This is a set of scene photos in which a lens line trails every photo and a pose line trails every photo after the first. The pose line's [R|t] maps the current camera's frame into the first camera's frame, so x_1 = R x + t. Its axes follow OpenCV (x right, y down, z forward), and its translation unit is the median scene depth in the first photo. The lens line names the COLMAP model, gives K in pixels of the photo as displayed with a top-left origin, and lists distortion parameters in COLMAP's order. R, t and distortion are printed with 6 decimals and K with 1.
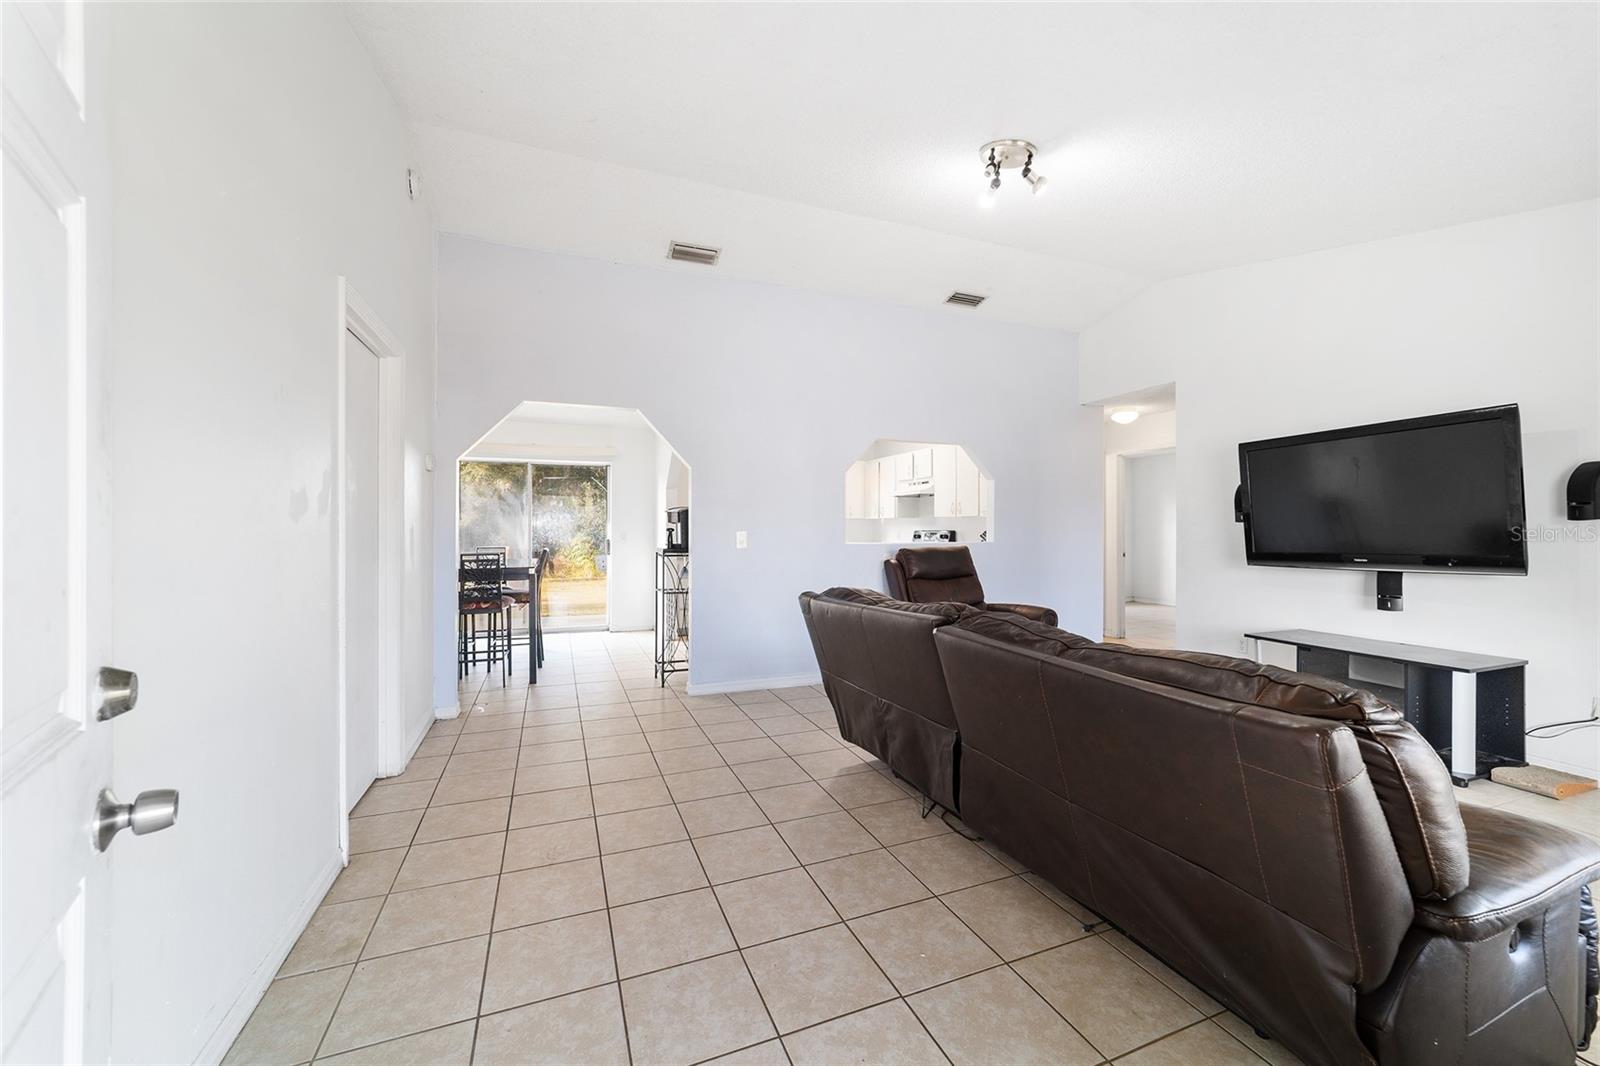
lens RADIAL K [[615.4, 0, 797.2], [0, 615.4, 525.7], [0, 0, 1]] dist [-0.017946, 0.007923]
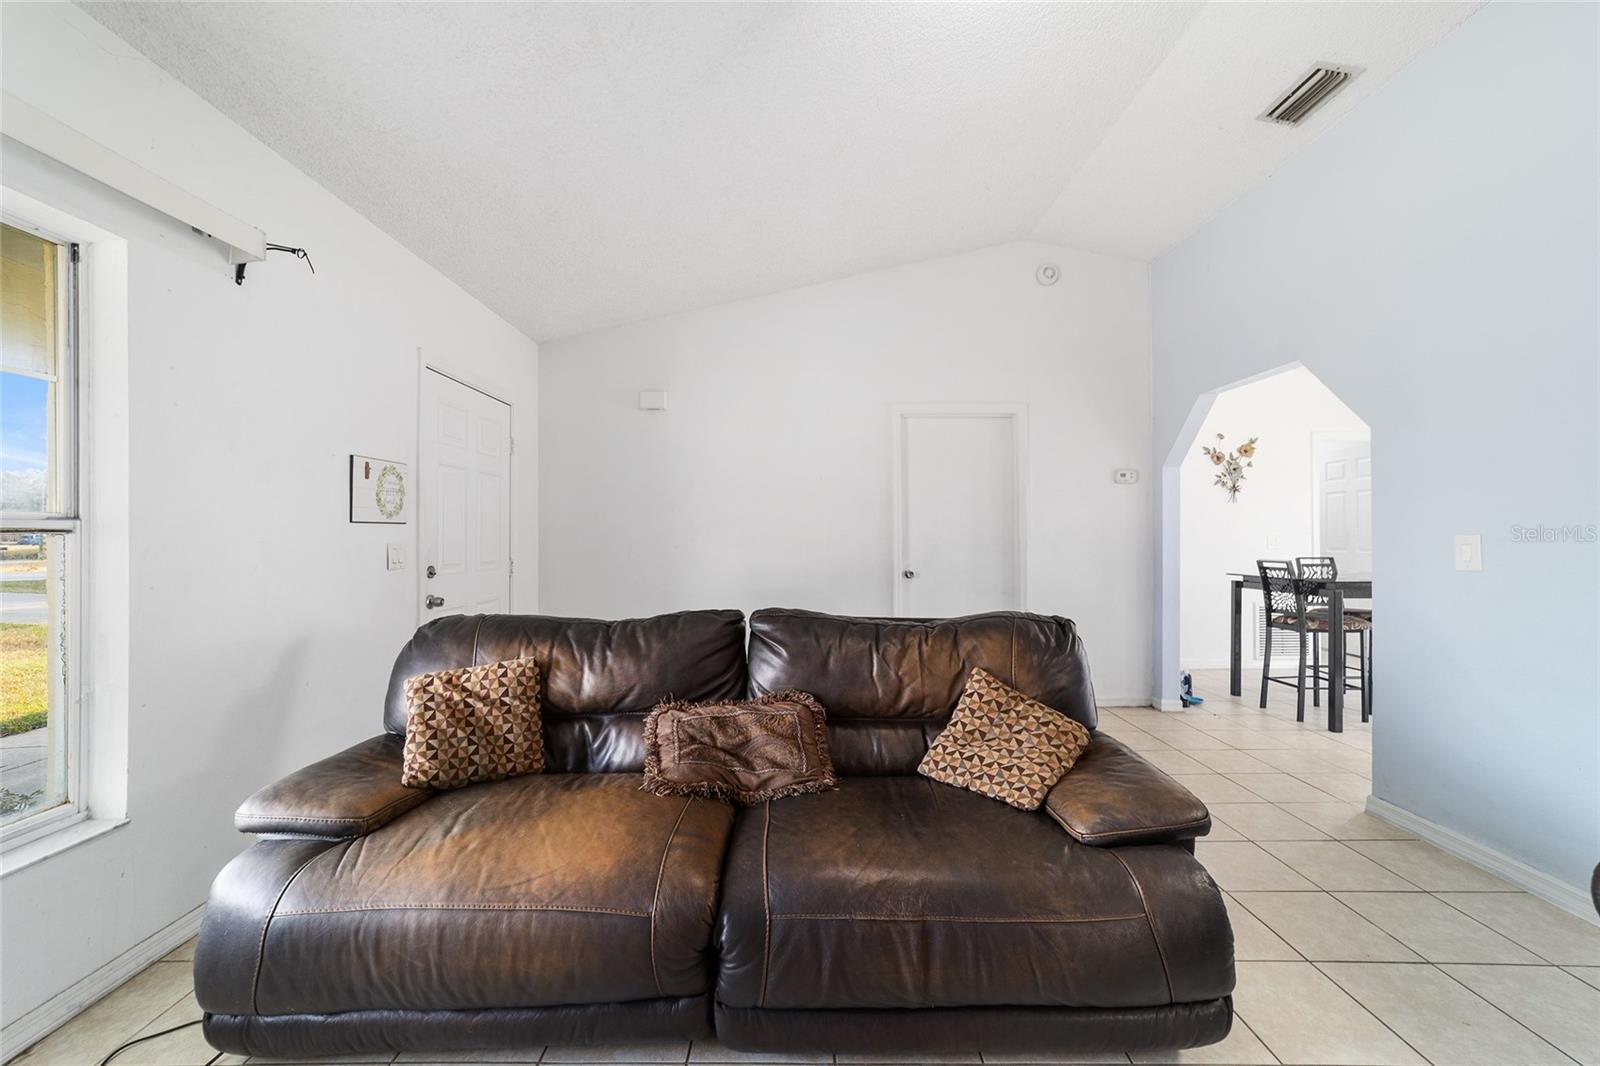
lens RADIAL K [[616.7, 0, 794.5], [0, 616.7, 535.9], [0, 0, 1]] dist [-0.018055, 0.009259]
pose [[-0.377057, 0.000200, -0.926190, 0.687765], [0.005789, 0.999981, -0.002141, 0.008274], [0.926172, -0.006169, -0.377051, 0.833001]]
